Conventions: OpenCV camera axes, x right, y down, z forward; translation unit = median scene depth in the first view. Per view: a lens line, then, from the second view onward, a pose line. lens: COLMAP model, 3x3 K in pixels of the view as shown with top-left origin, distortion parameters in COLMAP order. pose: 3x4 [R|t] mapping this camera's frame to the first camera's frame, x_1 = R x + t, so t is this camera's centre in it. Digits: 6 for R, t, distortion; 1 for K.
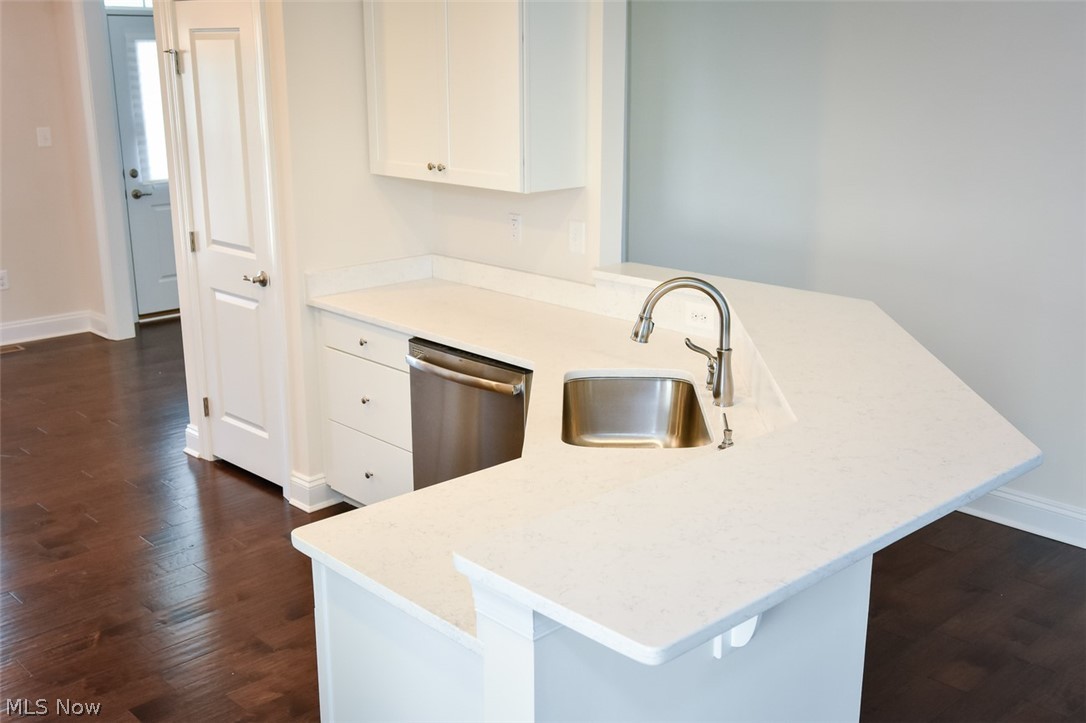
lens RADIAL K [[1170.9, 0, 543.0], [0, 1170.9, 361.5], [0, 0, 1]] dist [0.003670, 0.155444]
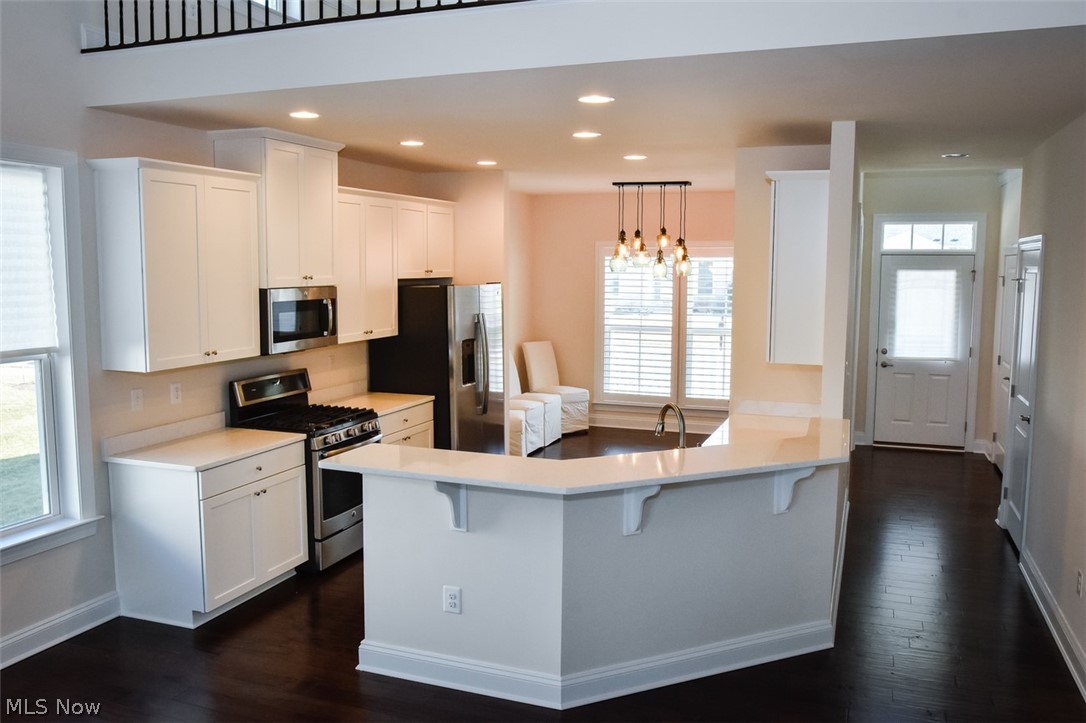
lens RADIAL K [[872.7, 0, 543.0], [0, 872.7, 361.5], [0, 0, 1]] dist [-0.057759, 0.003702]
pose [[0.428342, 0.104668, -0.897534, 0.806216], [-0.240952, 0.970535, -0.001811, -0.057472], [0.870899, 0.217038, 0.440941, 0.159857]]
